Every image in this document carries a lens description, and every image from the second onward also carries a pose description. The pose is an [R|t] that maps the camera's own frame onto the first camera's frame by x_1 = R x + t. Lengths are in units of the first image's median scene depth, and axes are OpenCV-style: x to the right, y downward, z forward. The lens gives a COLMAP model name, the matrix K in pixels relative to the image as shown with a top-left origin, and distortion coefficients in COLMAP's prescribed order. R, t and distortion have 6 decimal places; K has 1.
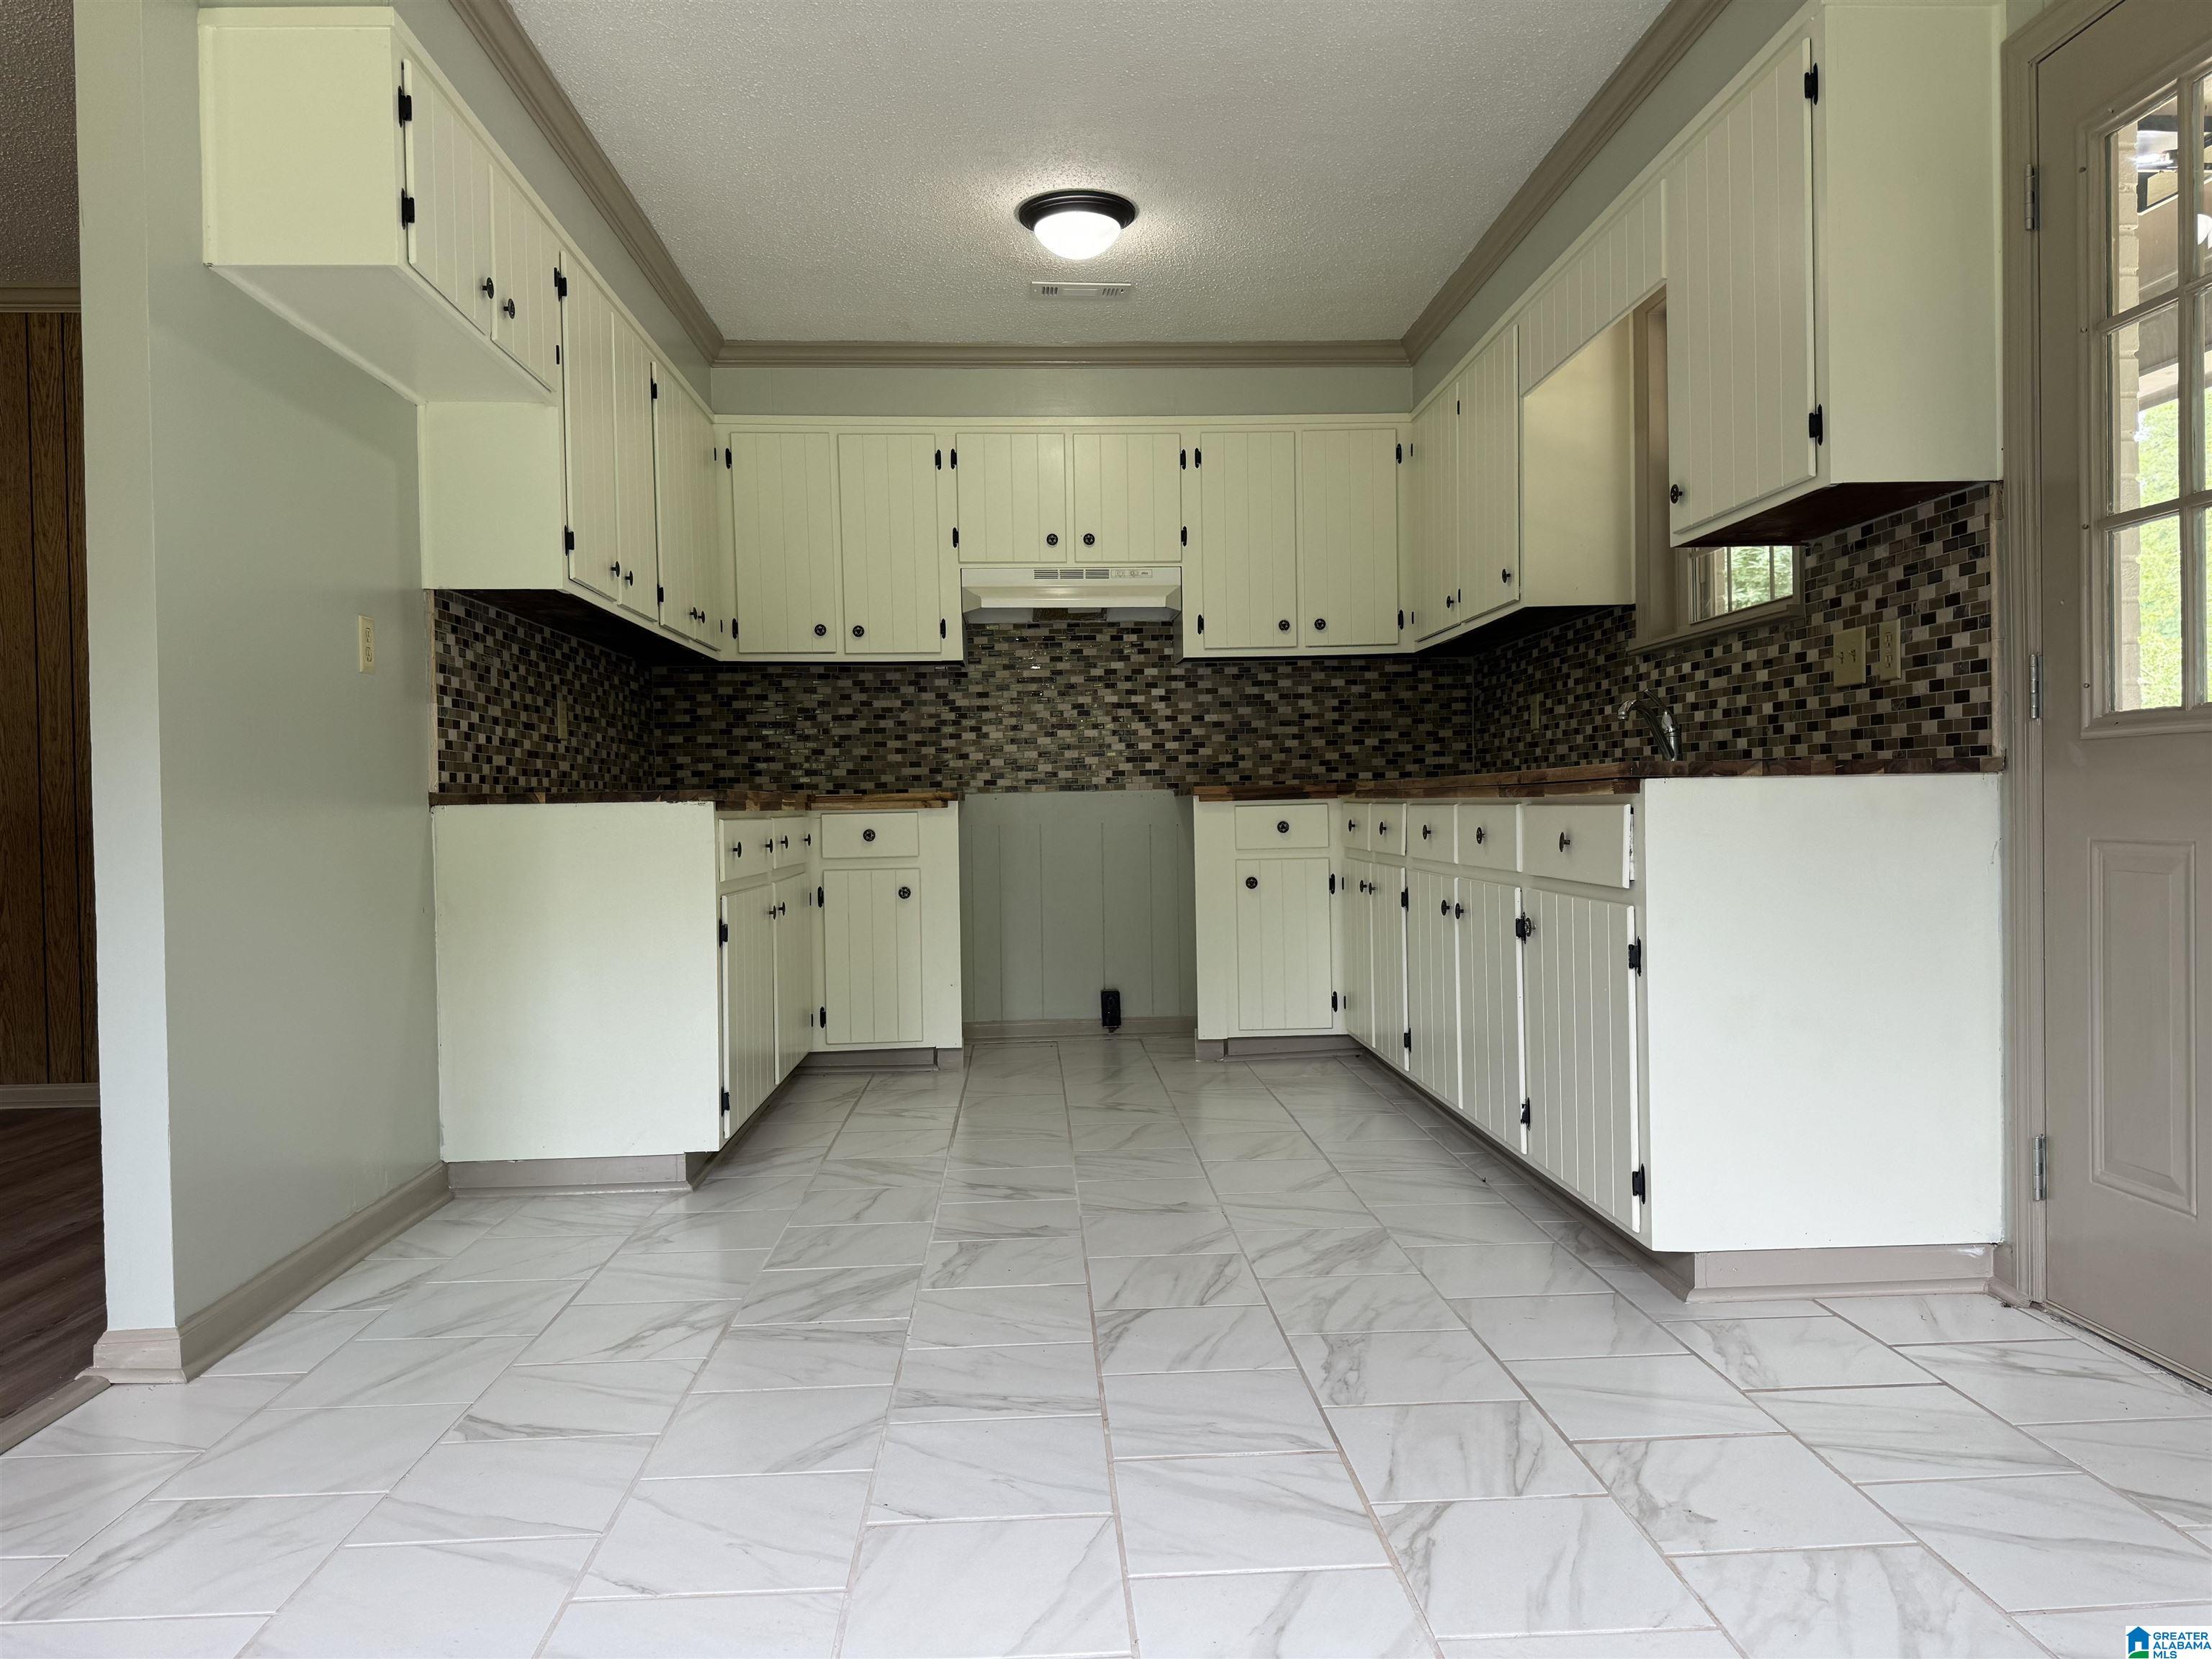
lens RADIAL K [[1528.1, 0, 1106.0], [0, 1528.1, 829.5], [0, 0, 1]] dist [0.091342, -0.107073]
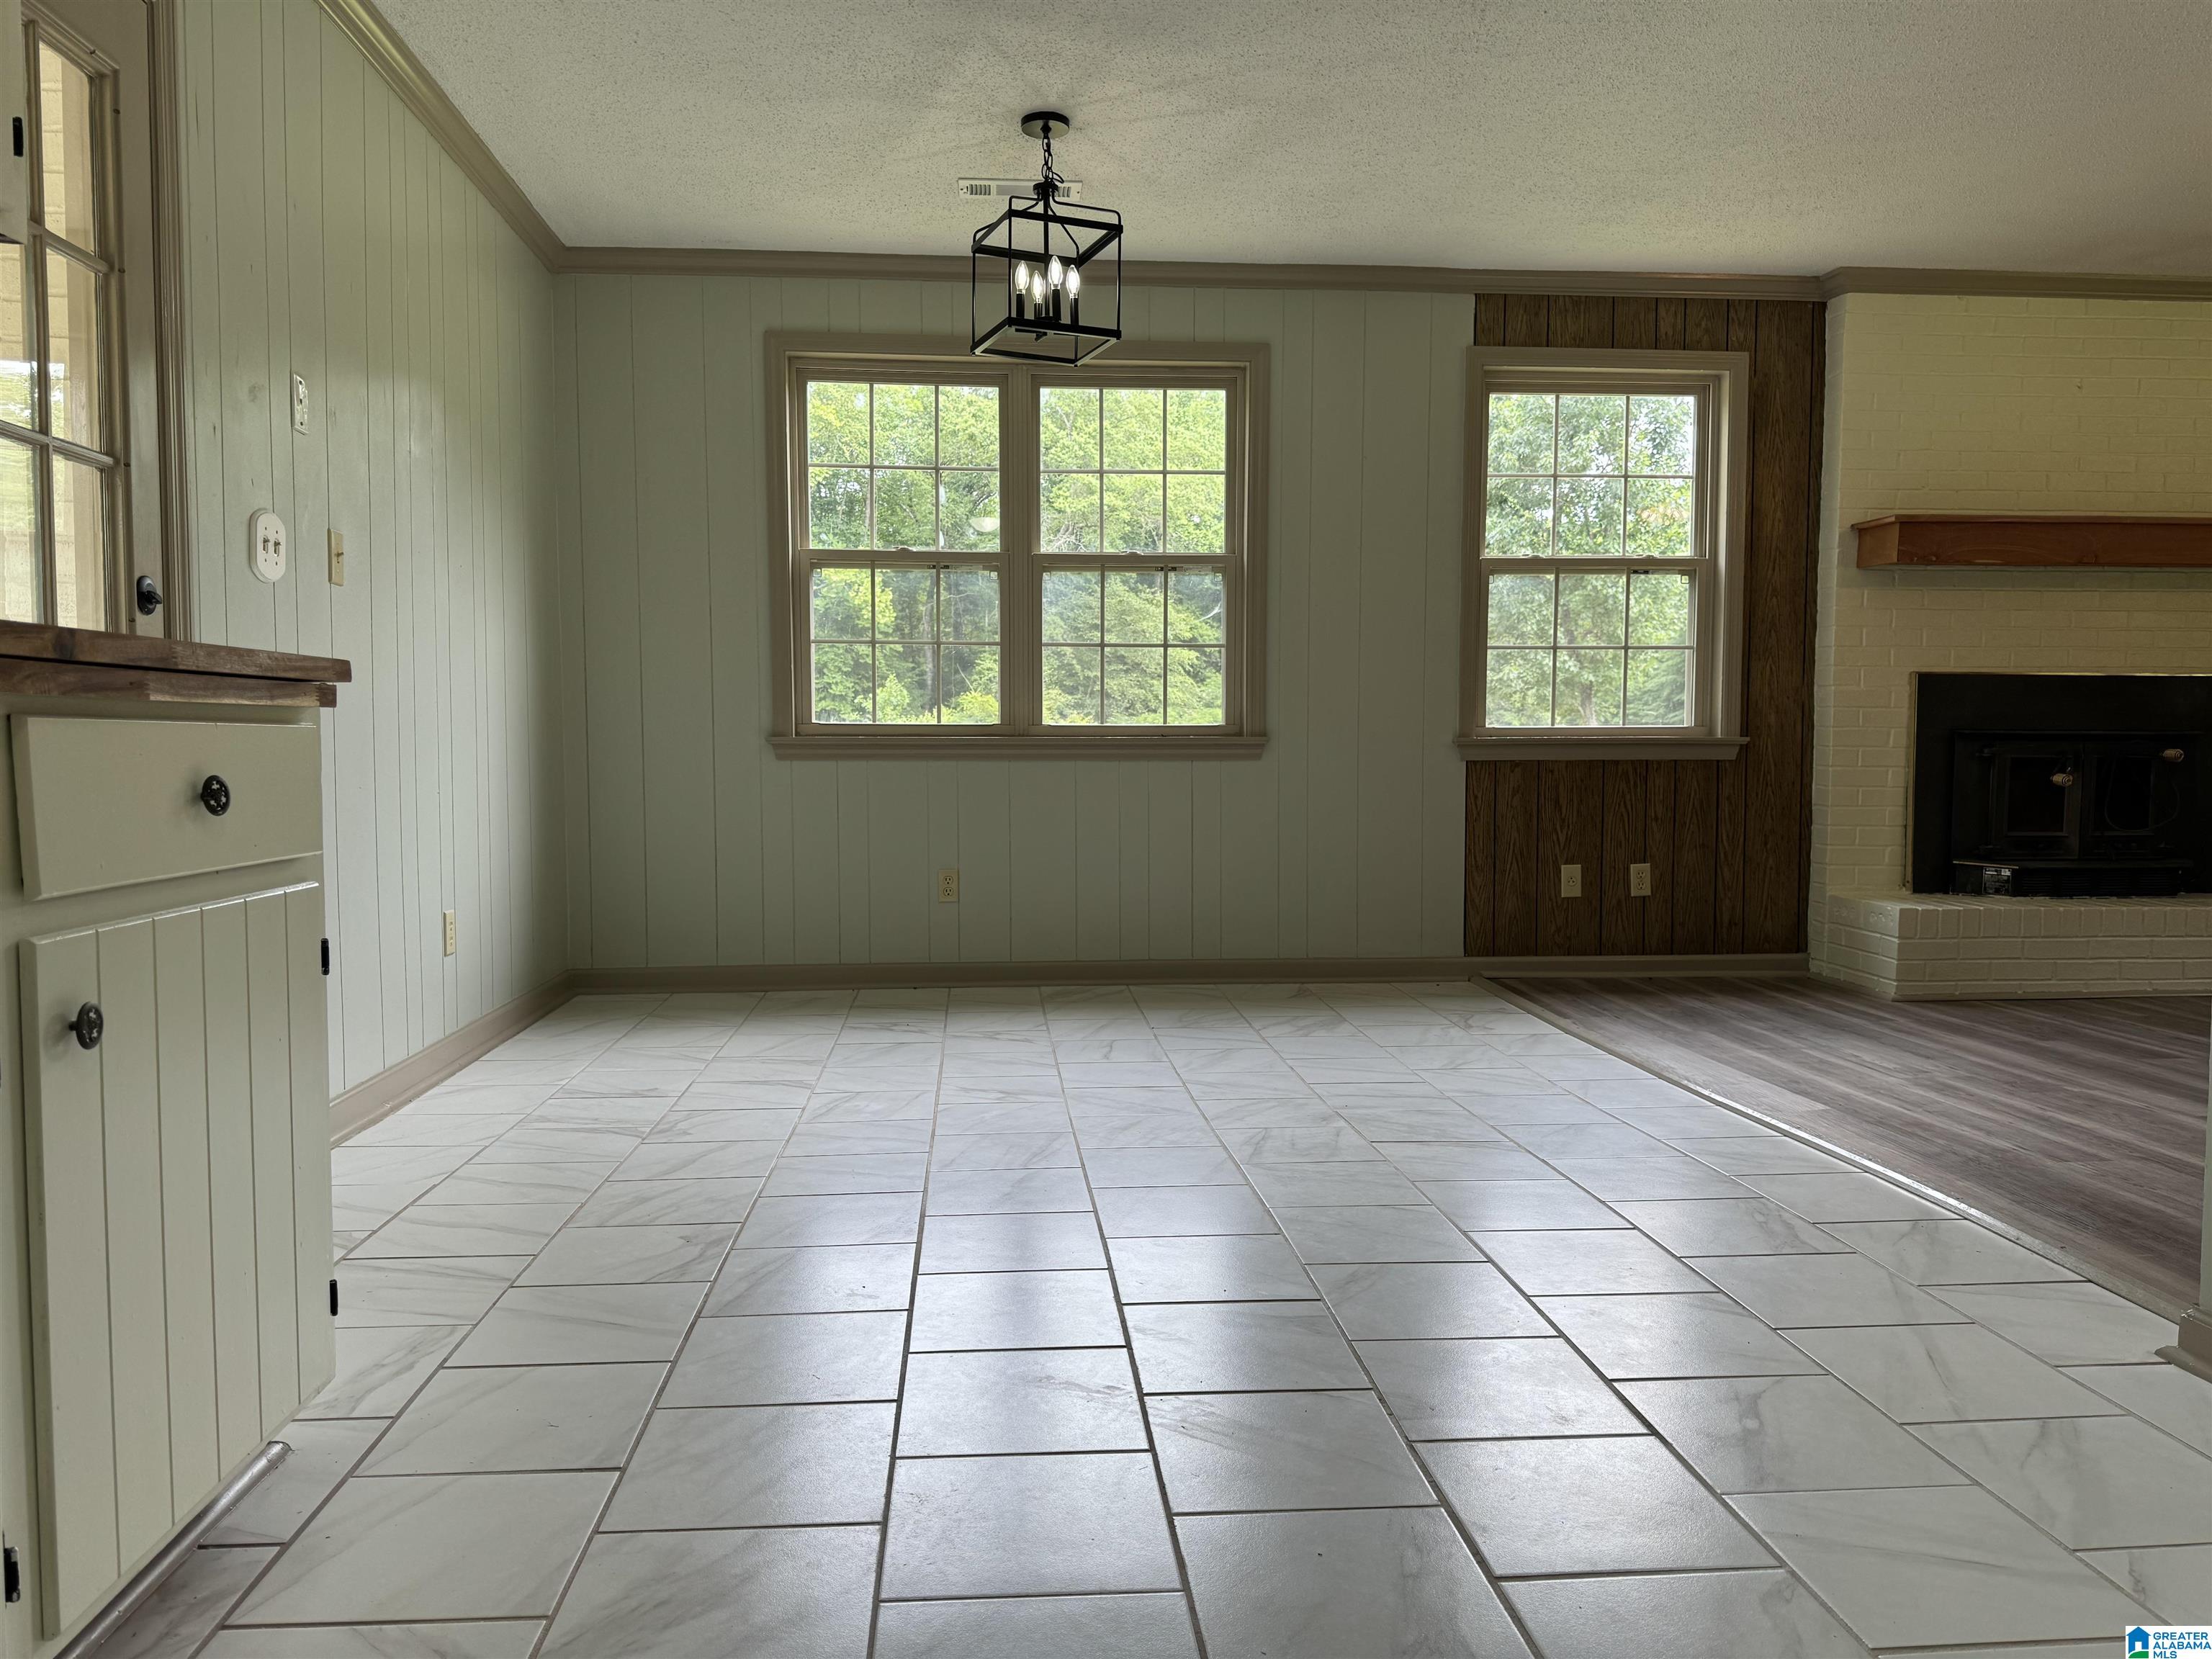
lens RADIAL K [[1528.1, 0, 1106.0], [0, 1528.1, 829.5], [0, 0, 1]] dist [0.091342, -0.107073]
pose [[-0.999278, 0.012519, -0.035863, 0.039355], [0.010078, 0.997671, 0.067454, -0.012034], [0.036624, 0.067044, -0.997078, 1.852723]]
